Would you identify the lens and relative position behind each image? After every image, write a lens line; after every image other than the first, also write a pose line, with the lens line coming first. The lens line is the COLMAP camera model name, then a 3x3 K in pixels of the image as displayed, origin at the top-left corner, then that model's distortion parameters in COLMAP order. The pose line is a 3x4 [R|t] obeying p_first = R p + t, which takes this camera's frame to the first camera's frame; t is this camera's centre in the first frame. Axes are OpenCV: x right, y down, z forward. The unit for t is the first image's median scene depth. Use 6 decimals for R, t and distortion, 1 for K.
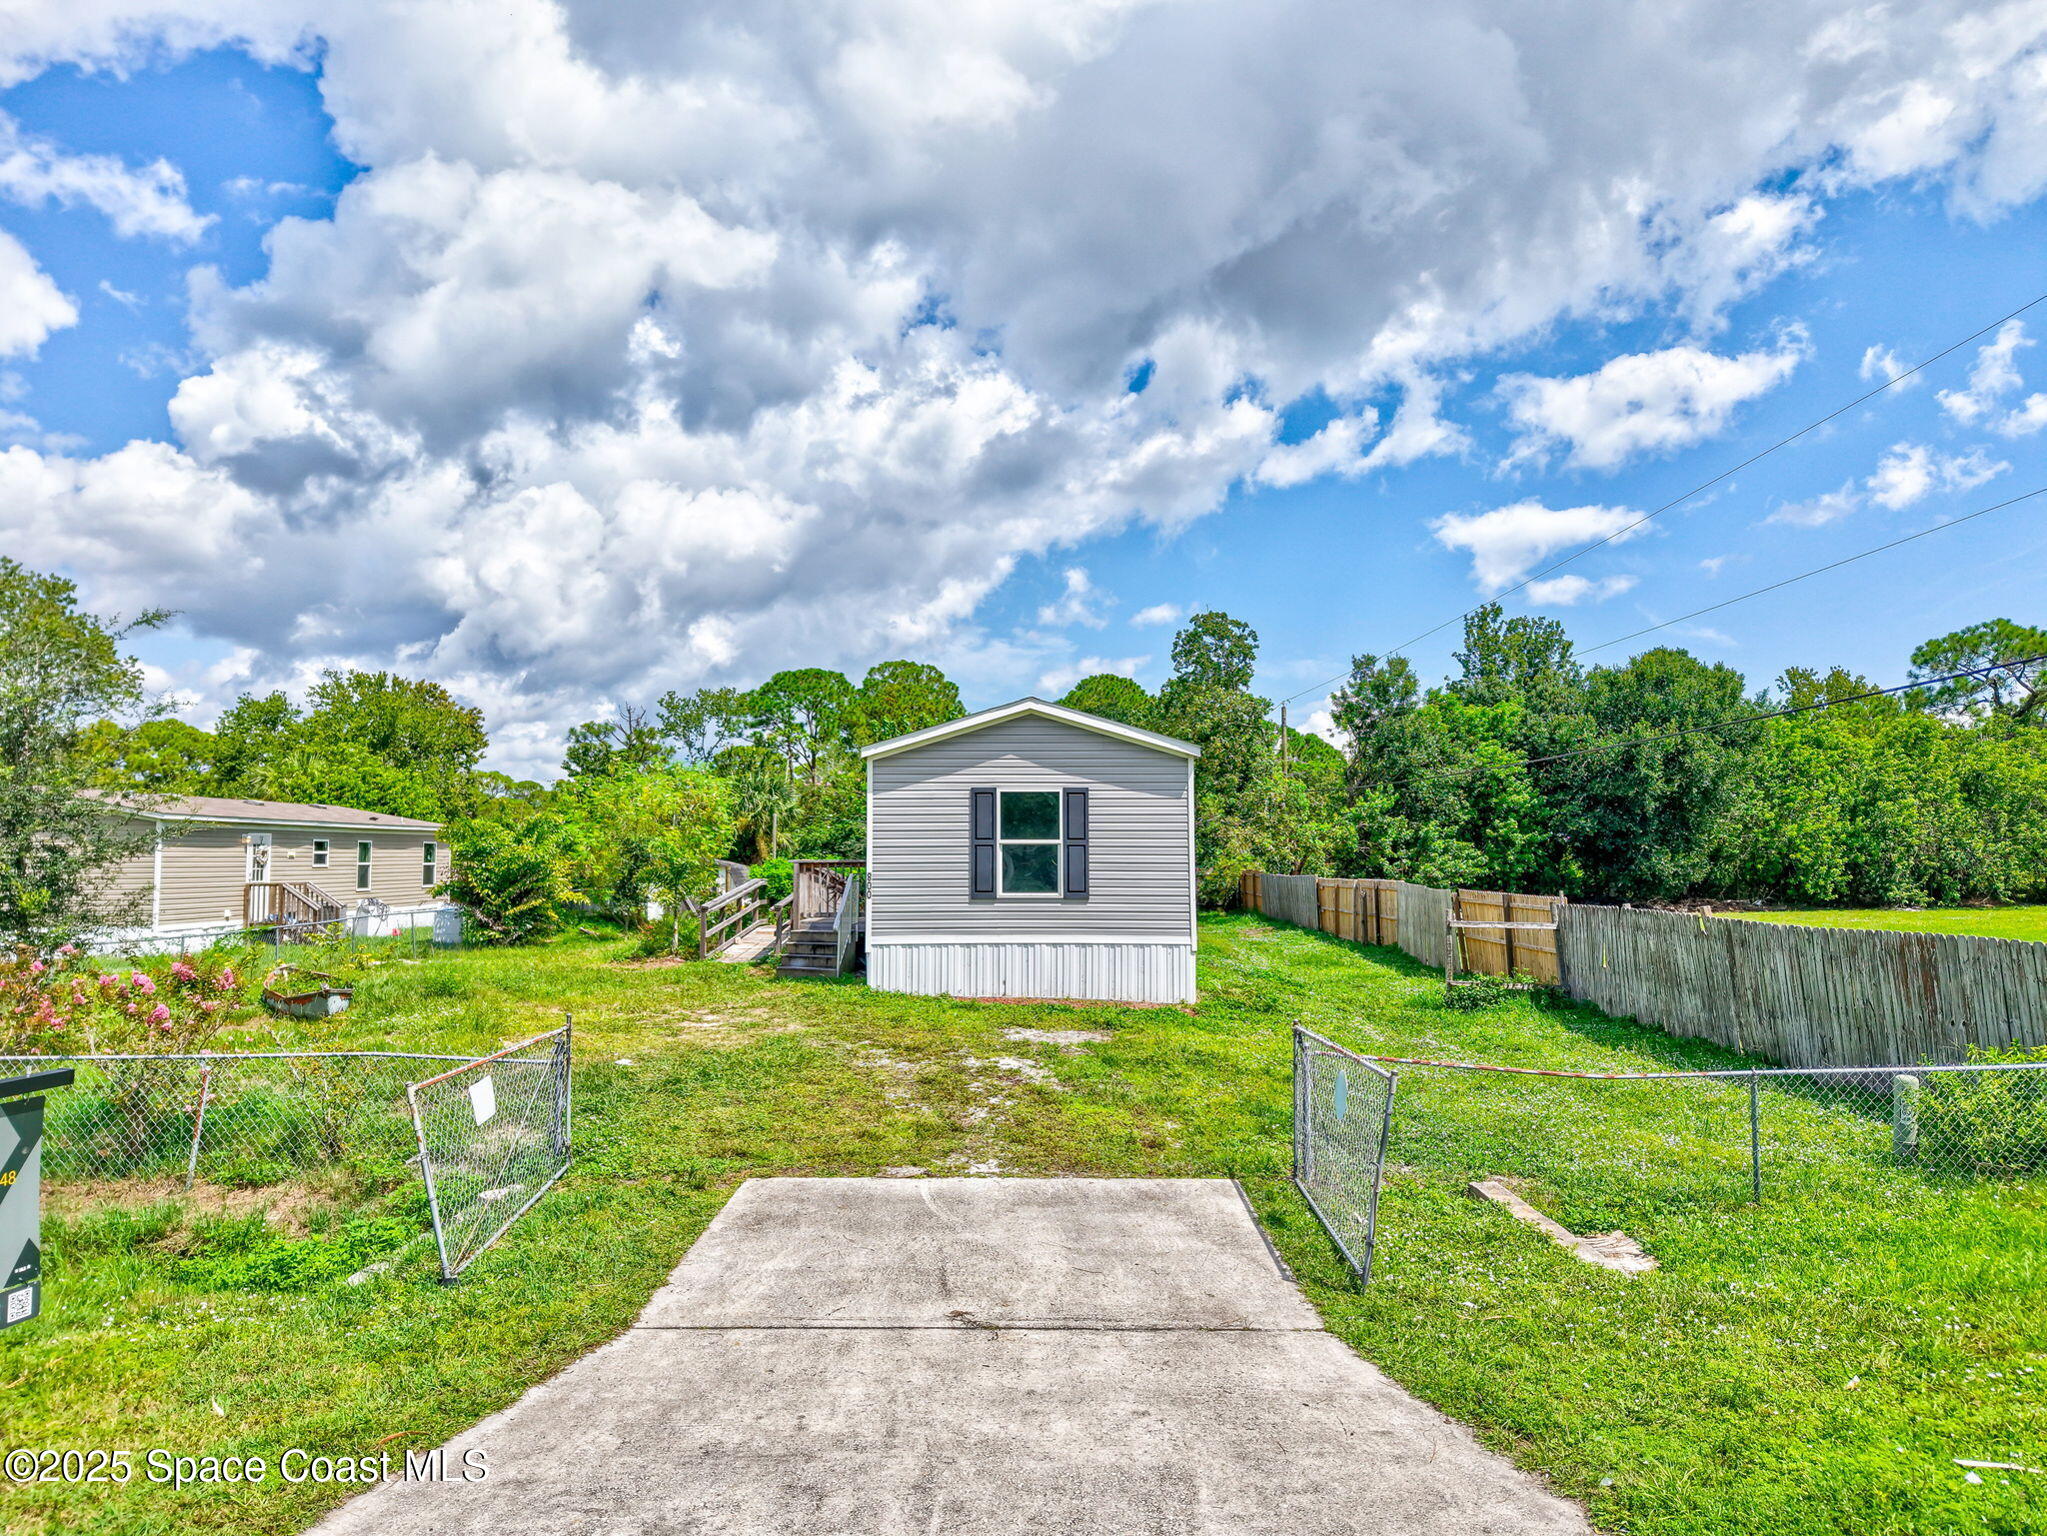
lens RADIAL K [[1358.5, 0, 1015.5], [0, 1358.5, 752.4], [0, 0, 1]] dist [0.040444, -0.041885]
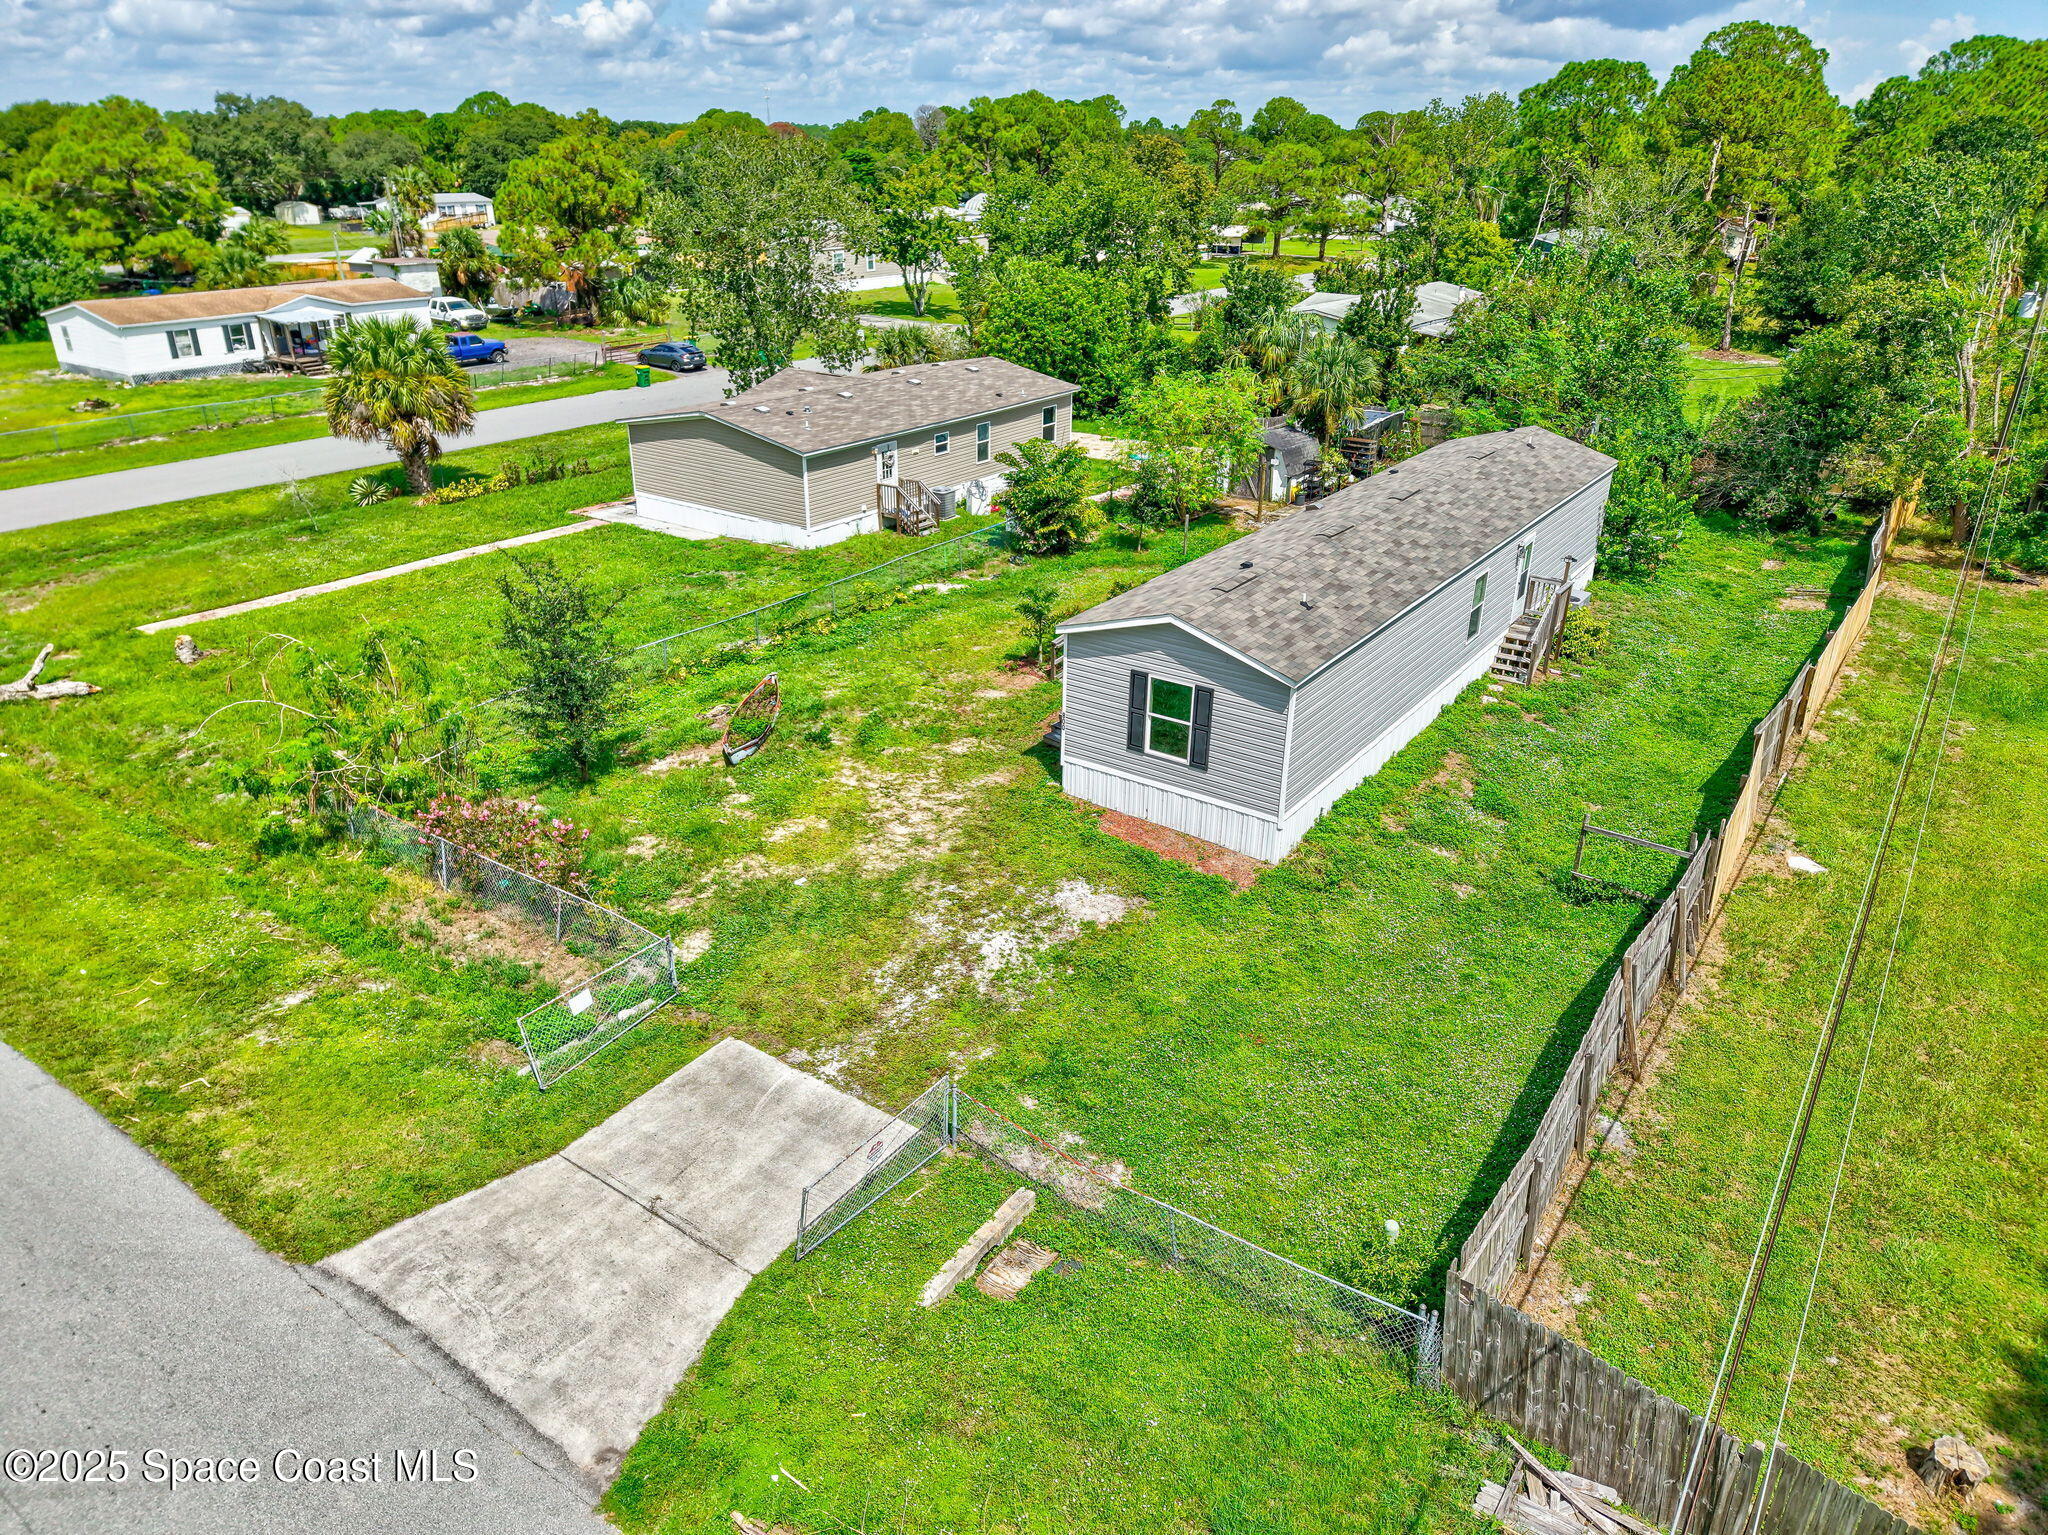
lens RADIAL K [[1359.2, 0, 1025.8], [0, 1359.2, 771.2], [0, 0, 1]] dist [0.040444, -0.041885]
pose [[0.820142, 0.245808, -0.516668, 0.571374], [0.037026, 0.878319, 0.476639, -0.503906], [0.570961, -0.410041, 0.711245, -0.004893]]
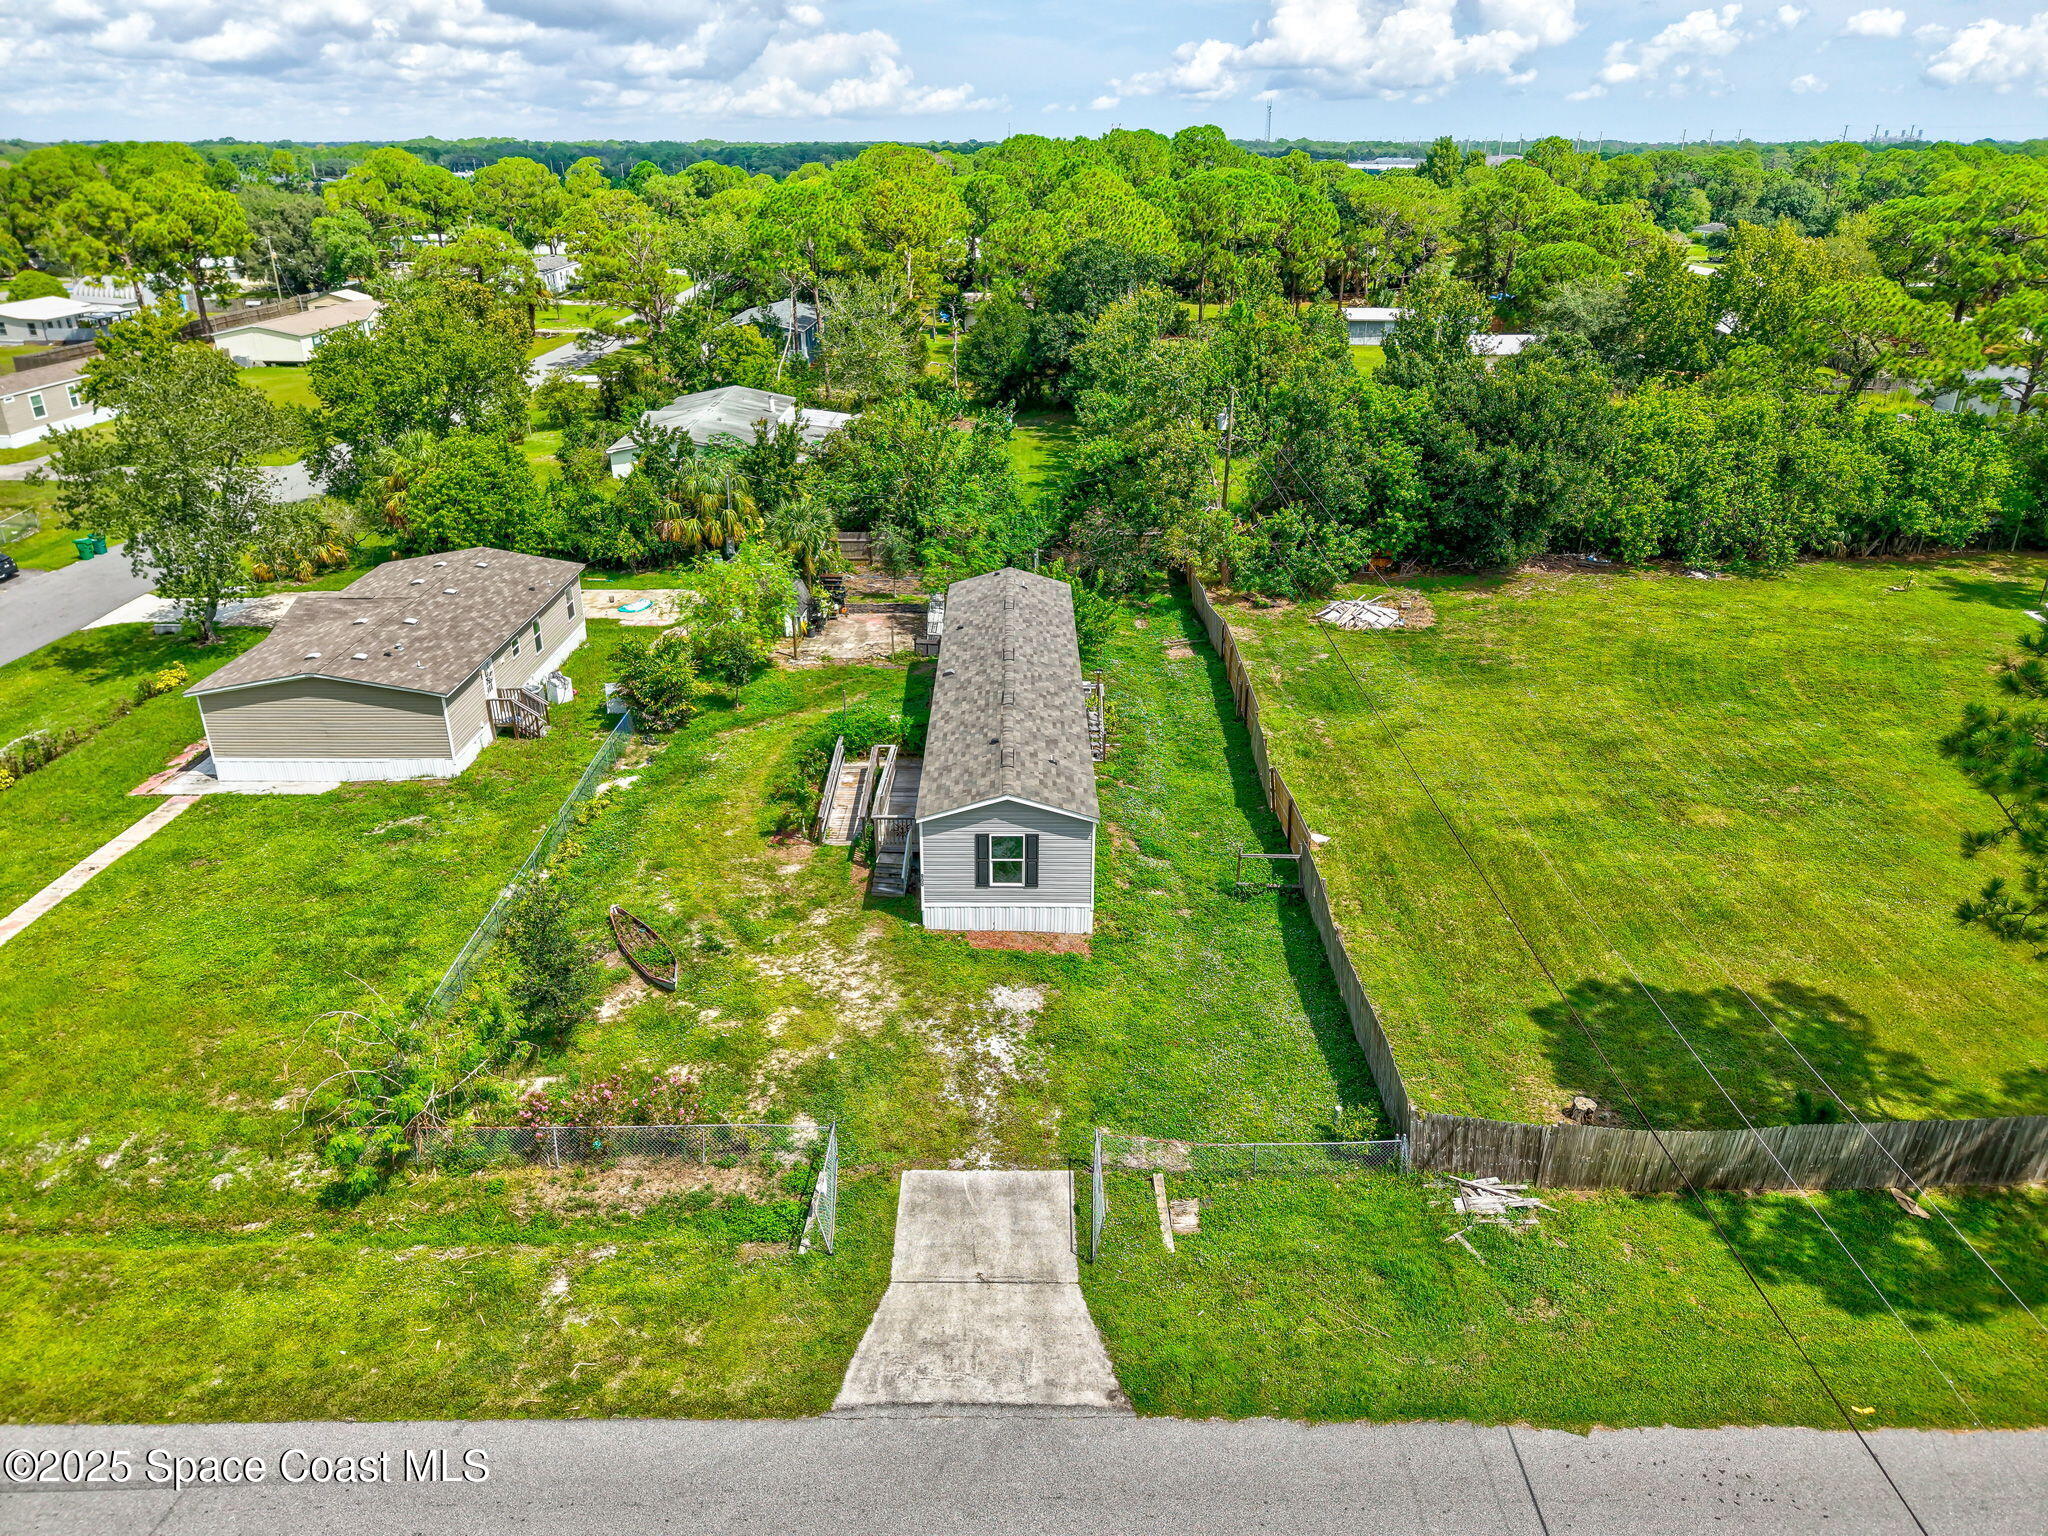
lens RADIAL K [[1359.2, 0, 1016.8], [0, 1359.2, 758.9], [0, 0, 1]] dist [0.040444, -0.041885]
pose [[0.999996, -0.001623, 0.002445, 0.019670], [0.000255, 0.878018, 0.478627, -0.953938], [-0.002924, -0.478624, 0.878015, -0.578298]]
